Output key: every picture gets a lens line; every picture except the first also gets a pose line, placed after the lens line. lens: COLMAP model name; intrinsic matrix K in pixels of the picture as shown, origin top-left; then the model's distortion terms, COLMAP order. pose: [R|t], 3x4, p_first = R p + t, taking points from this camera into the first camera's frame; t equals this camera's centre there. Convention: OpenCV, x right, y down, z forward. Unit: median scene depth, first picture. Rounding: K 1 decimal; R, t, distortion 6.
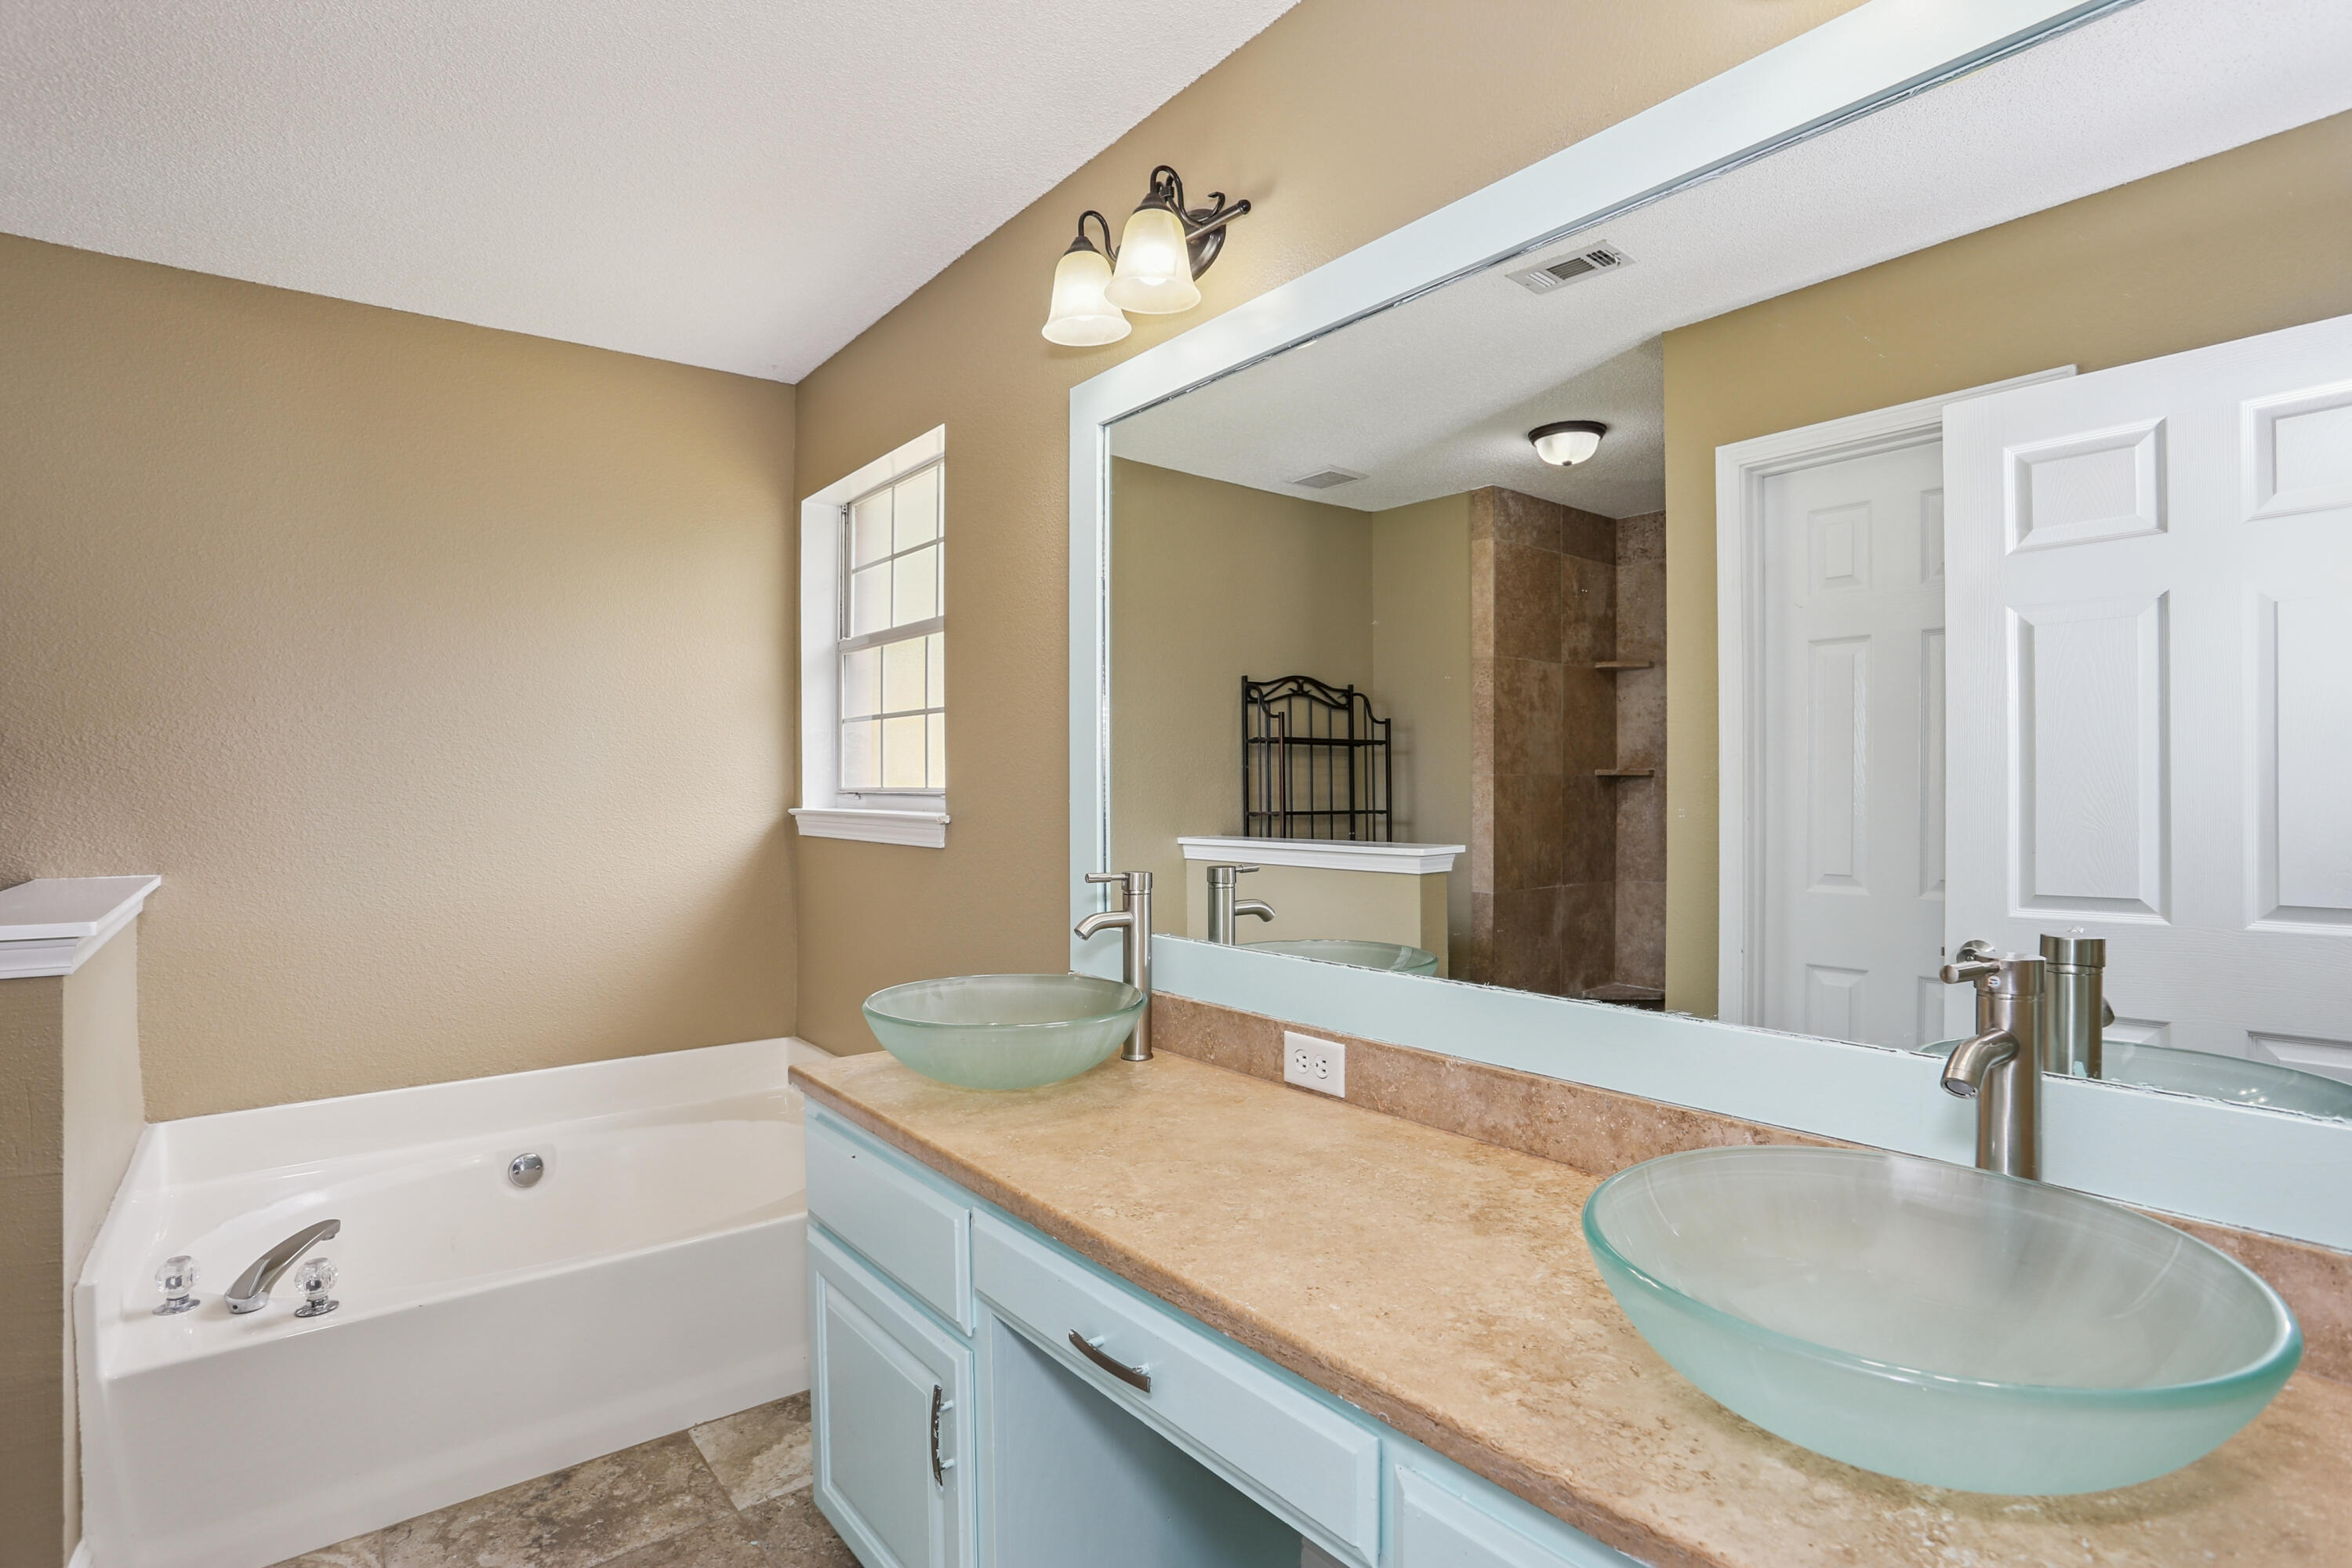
lens RADIAL K [[1157.0, 0, 1167.0], [0, 1157.0, 783.1], [0, 0, 1]] dist [-0.075079, 0.029713]
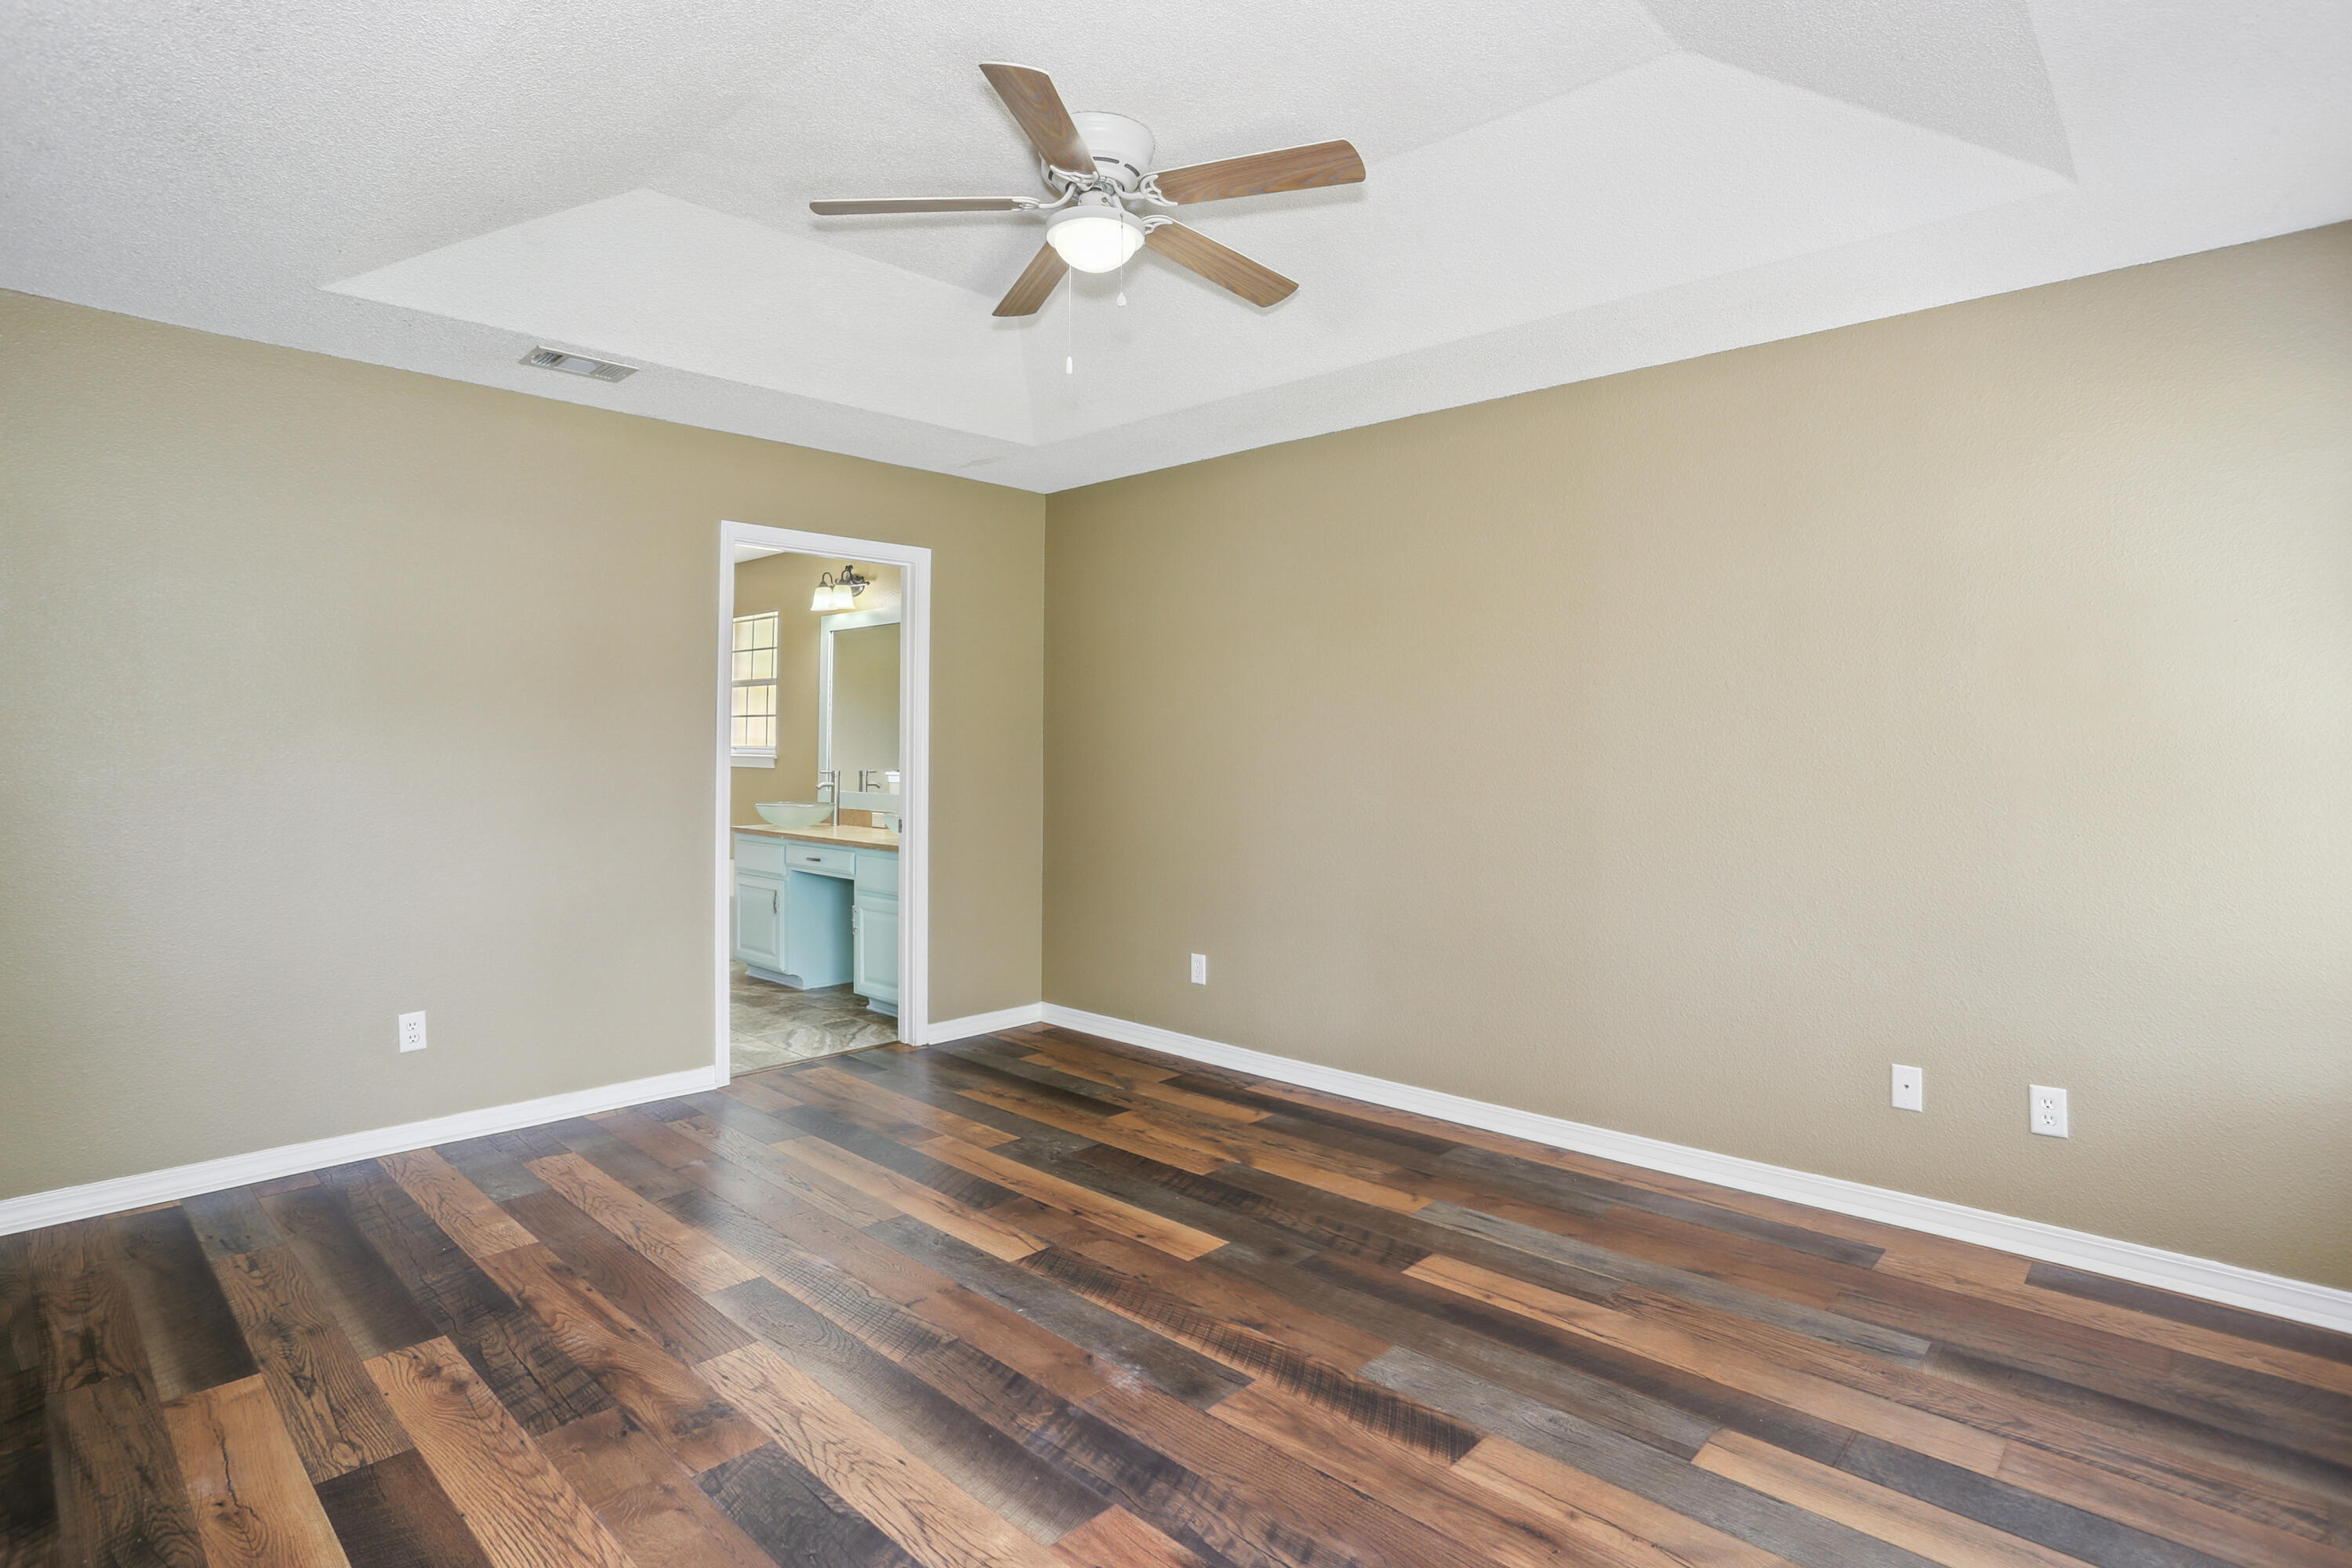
lens RADIAL K [[1157.0, 0, 1167.0], [0, 1157.0, 783.1], [0, 0, 1]] dist [-0.075079, 0.029713]
pose [[0.989381, 0.015169, 0.144551, 0.417789], [-0.016121, 0.999855, 0.005412, 0.071752], [-0.144448, -0.007684, 0.989483, -2.320633]]
